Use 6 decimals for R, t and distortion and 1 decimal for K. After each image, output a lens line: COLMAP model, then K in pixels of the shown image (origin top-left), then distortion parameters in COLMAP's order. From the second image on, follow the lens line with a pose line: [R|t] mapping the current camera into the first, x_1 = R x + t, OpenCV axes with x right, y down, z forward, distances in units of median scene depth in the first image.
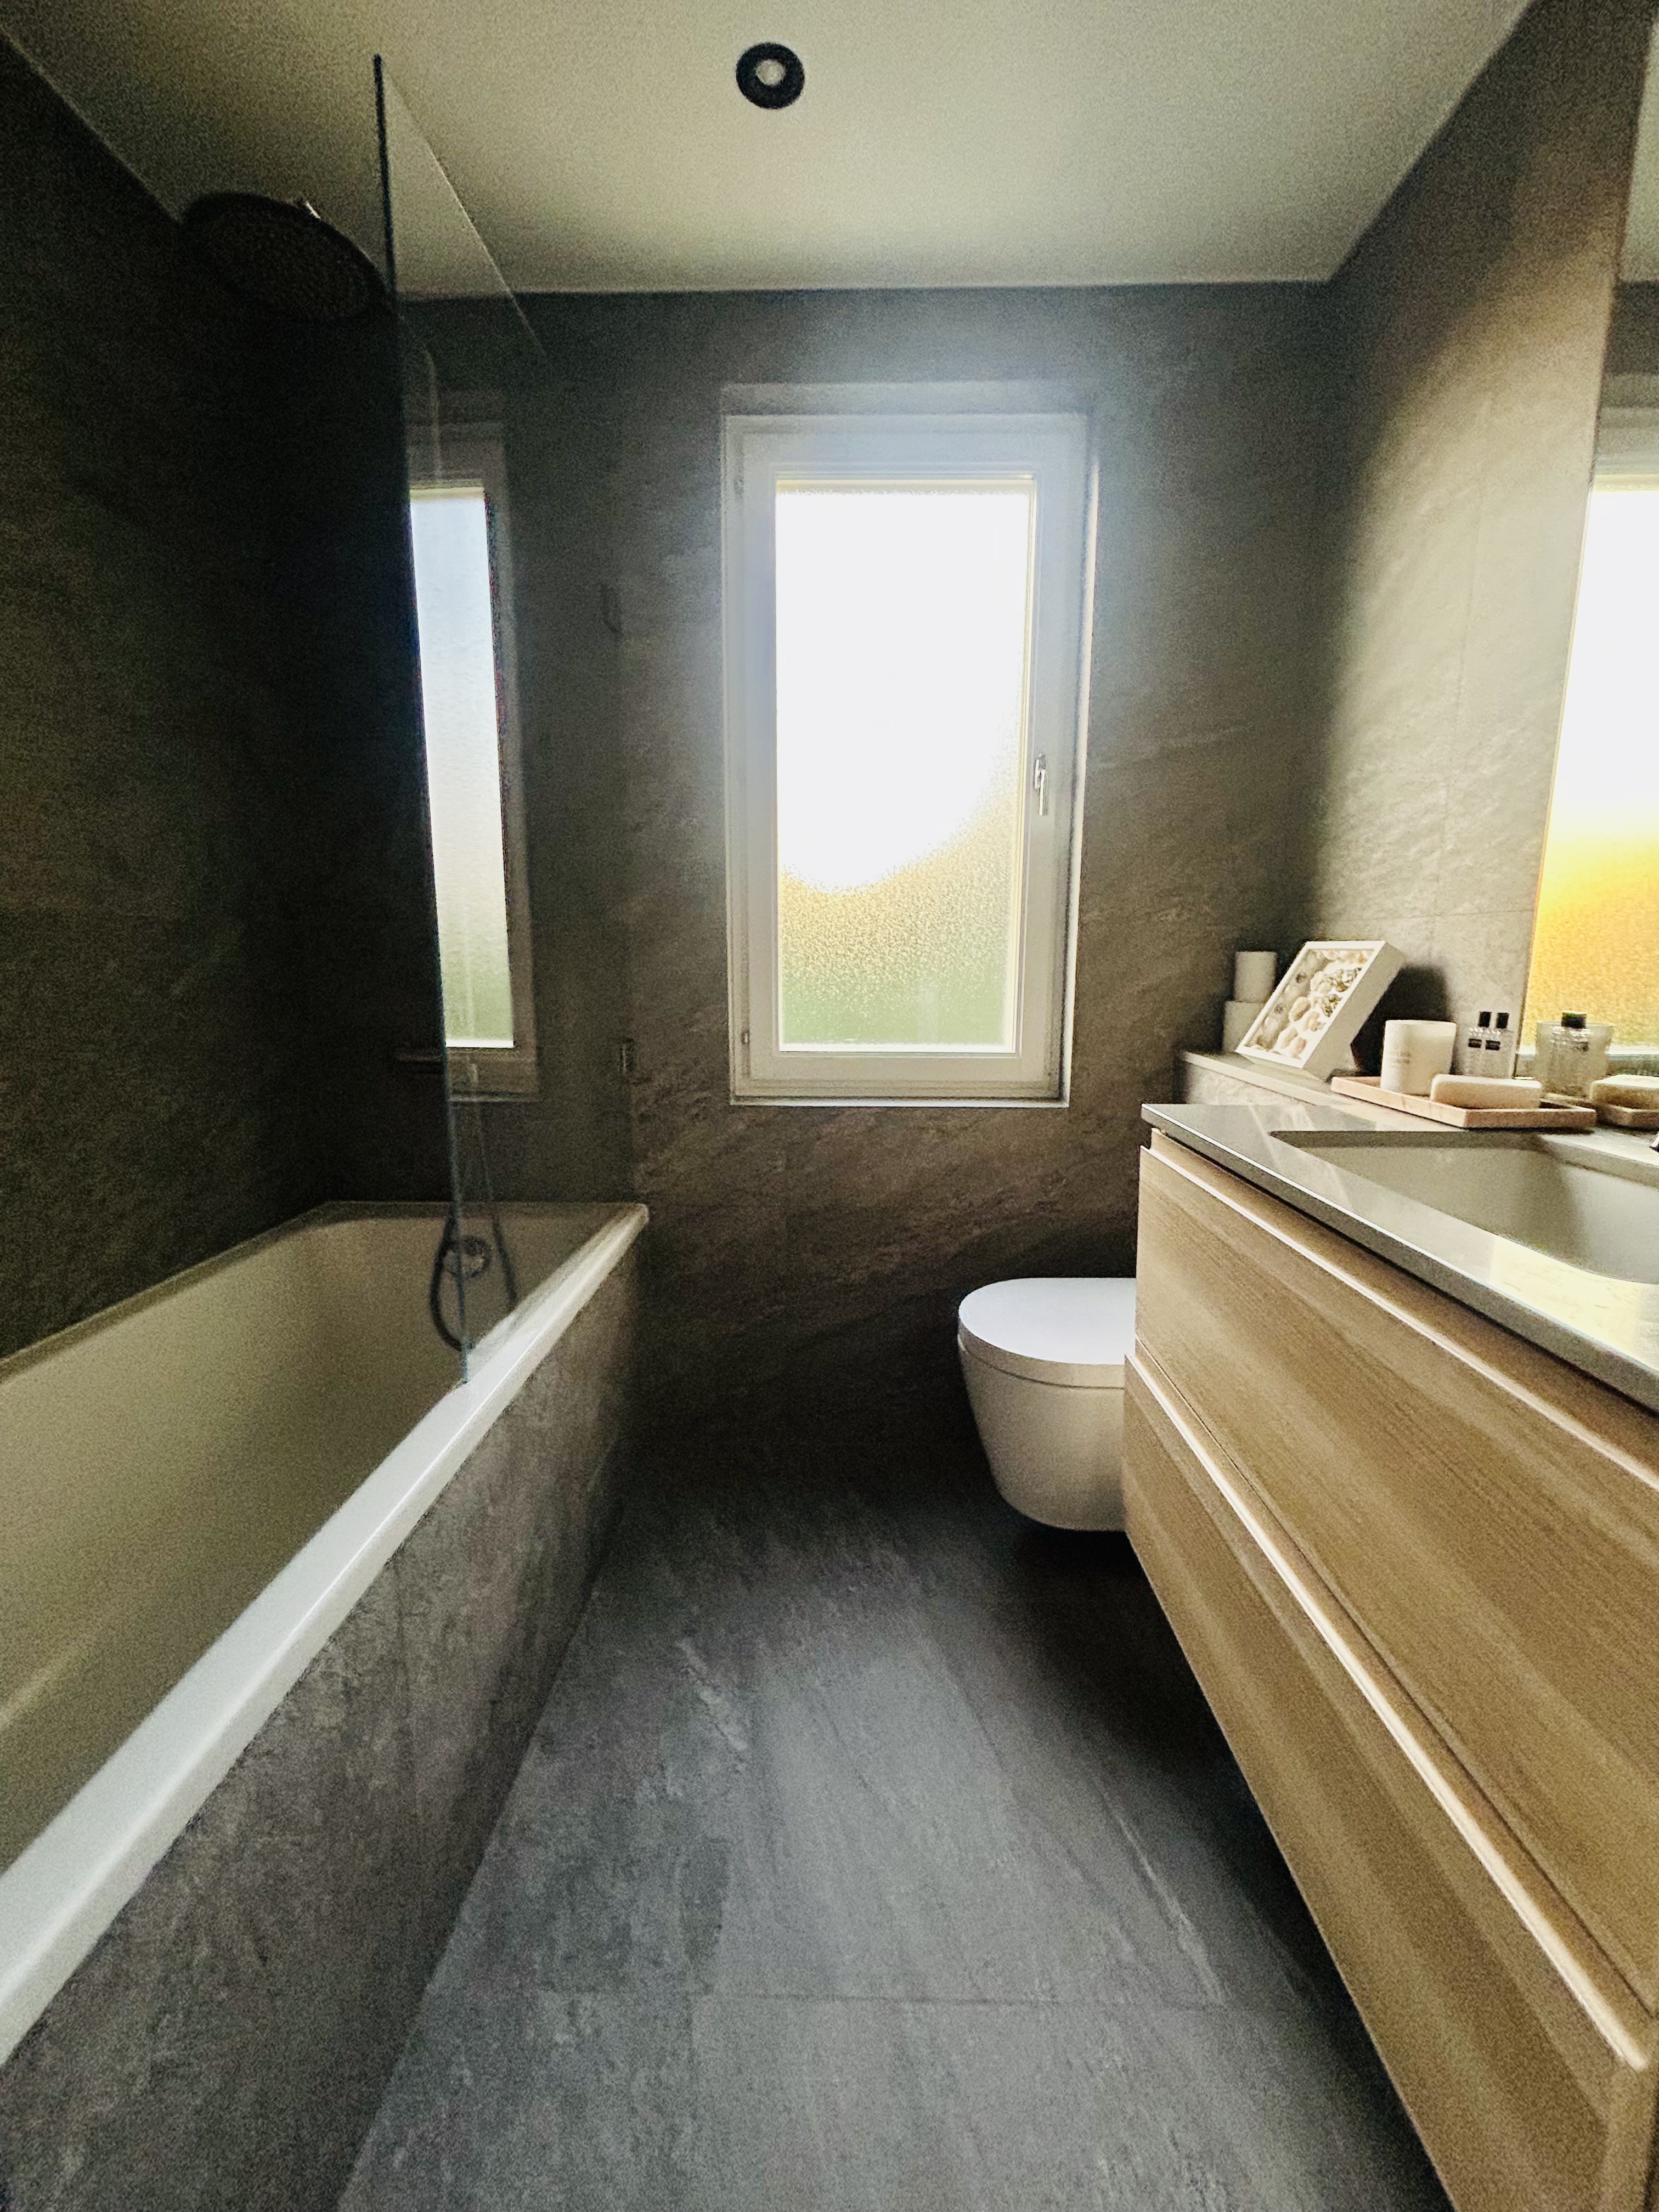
lens RADIAL K [[899.6, 0, 836.1], [0, 899.6, 1104.1], [0, 0, 1]] dist [0.000227, 0.000630]
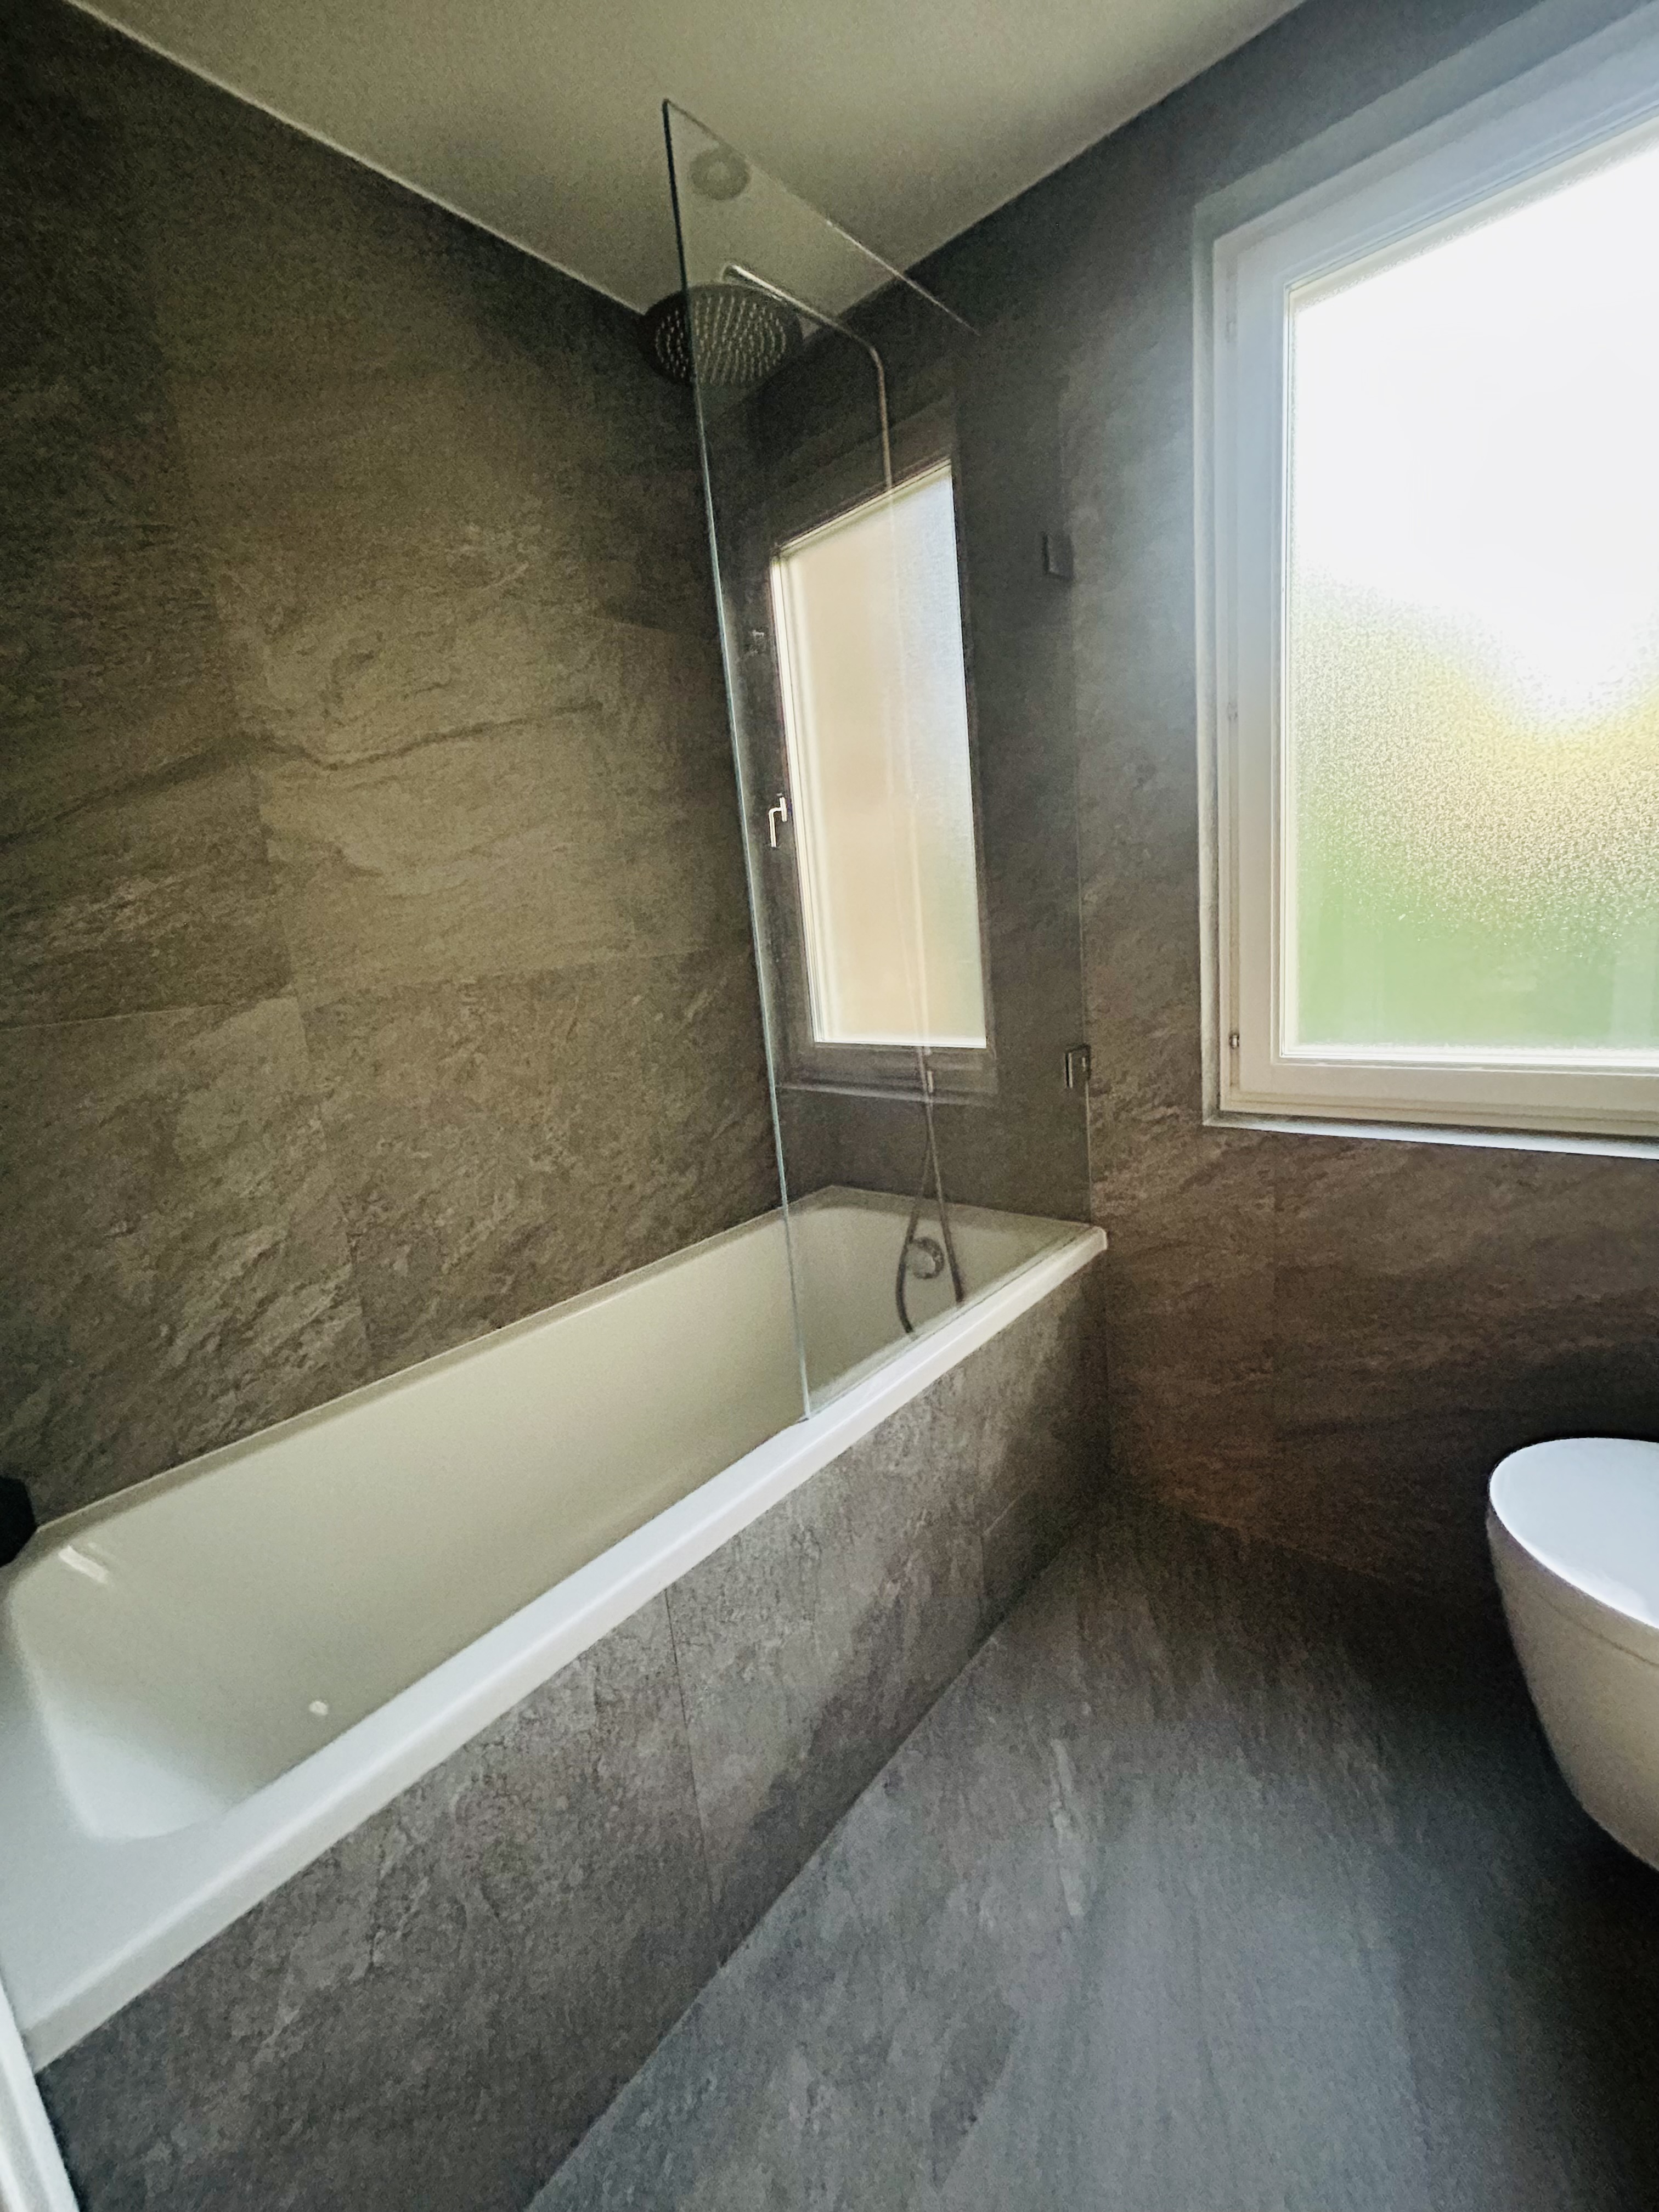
lens RADIAL K [[899.6, 0, 821.2], [0, 899.6, 1102.5], [0, 0, 1]] dist [0.000227, 0.000630]
pose [[0.763638, 0.054086, -0.643375, 0.182691], [-0.011546, 0.997470, 0.070150, -0.093160], [0.645541, -0.046141, 0.762330, 0.187019]]
